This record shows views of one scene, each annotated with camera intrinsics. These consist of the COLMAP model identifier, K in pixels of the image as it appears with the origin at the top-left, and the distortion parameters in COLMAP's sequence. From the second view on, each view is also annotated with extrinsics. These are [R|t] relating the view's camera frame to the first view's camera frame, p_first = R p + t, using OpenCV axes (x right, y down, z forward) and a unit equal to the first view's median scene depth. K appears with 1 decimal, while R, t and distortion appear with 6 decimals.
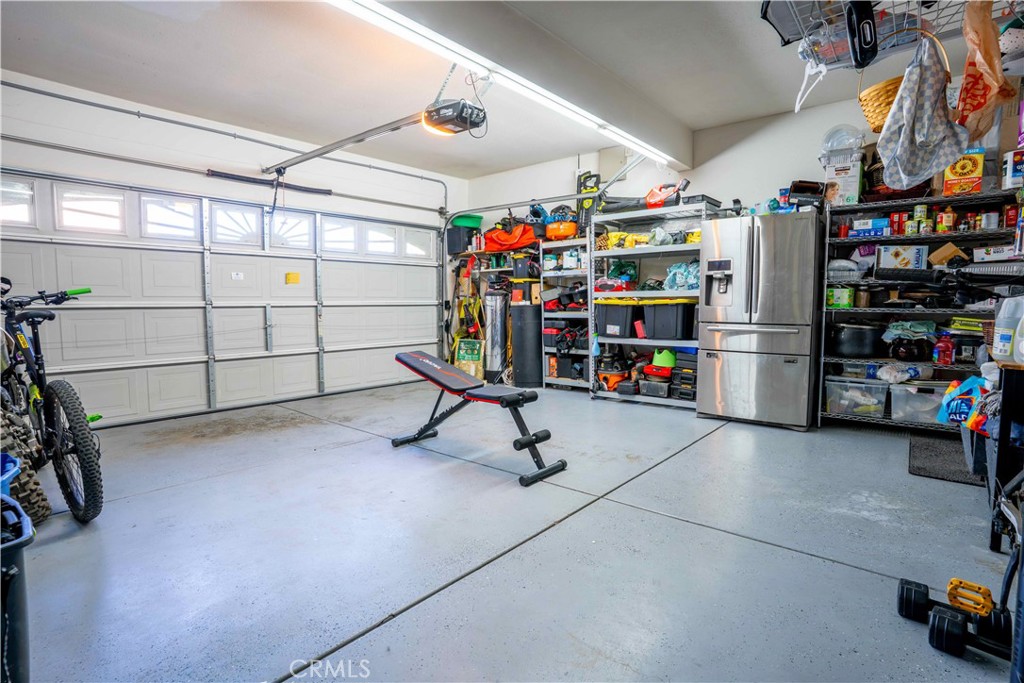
lens RADIAL K [[499.4, 0, 510.4], [0, 499.4, 339.2], [0, 0, 1]] dist [-0.084926, 0.041553]
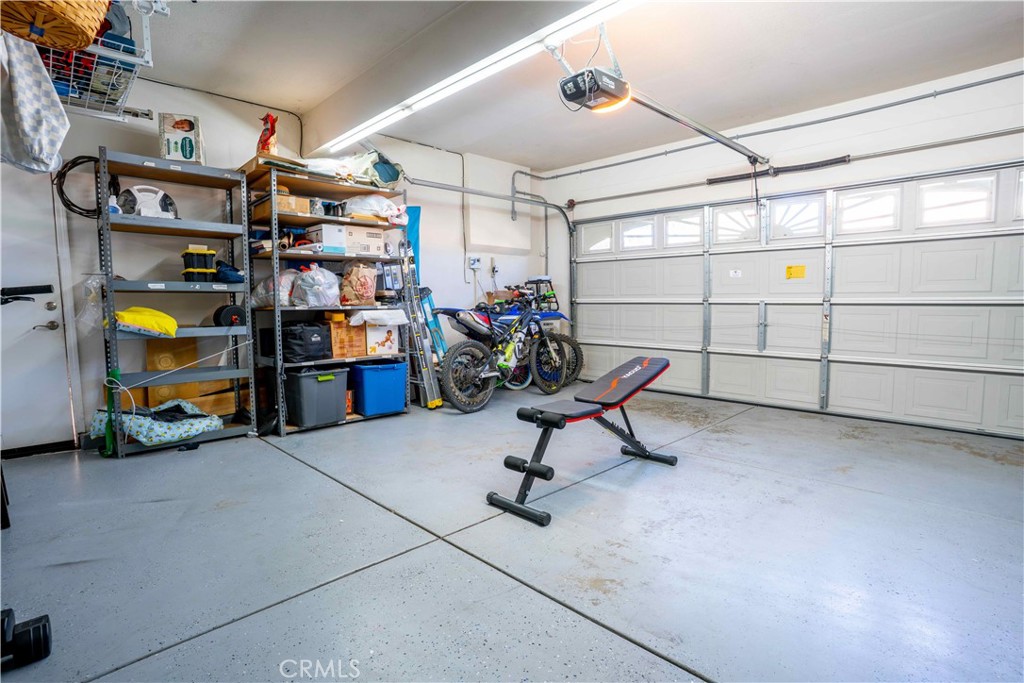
lens RADIAL K [[499.4, 0, 510.4], [0, 499.4, 339.2], [0, 0, 1]] dist [-0.084926, 0.041553]
pose [[-0.074578, 0.080591, -0.993953, 0.561915], [-0.064437, 0.994257, 0.085451, -0.054070], [0.995131, 0.070420, -0.068957, 0.661929]]
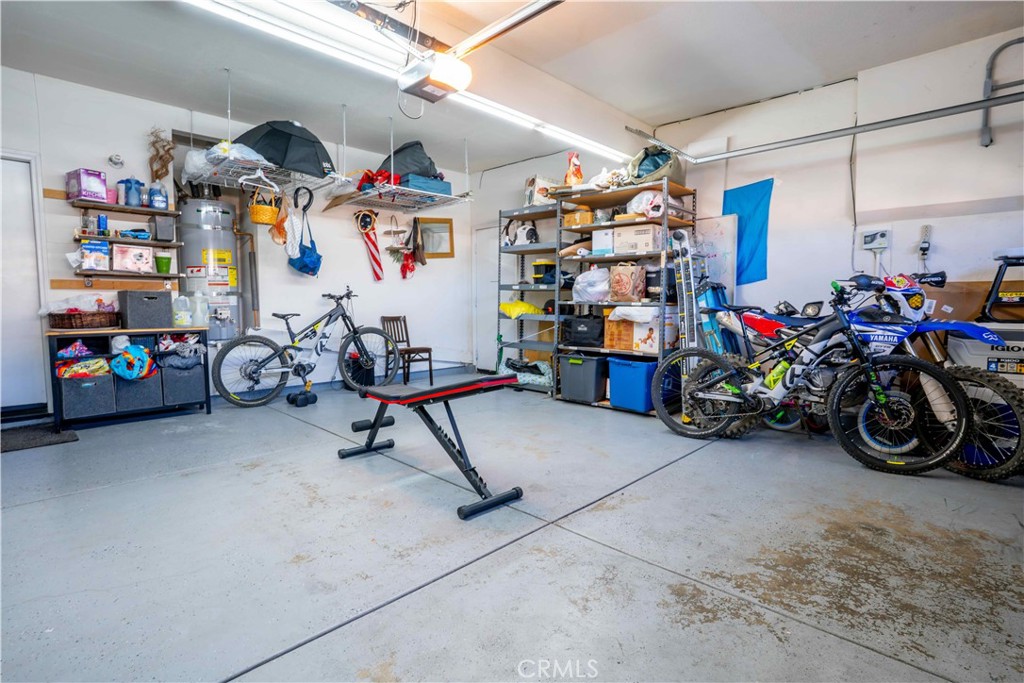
lens RADIAL K [[499.4, 0, 510.4], [0, 499.4, 339.2], [0, 0, 1]] dist [-0.084926, 0.041553]
pose [[-0.998780, -0.003488, 0.049260, -0.203345], [0.003837, 0.989004, 0.147836, -0.093748], [-0.049234, 0.147845, -0.987784, 1.331850]]
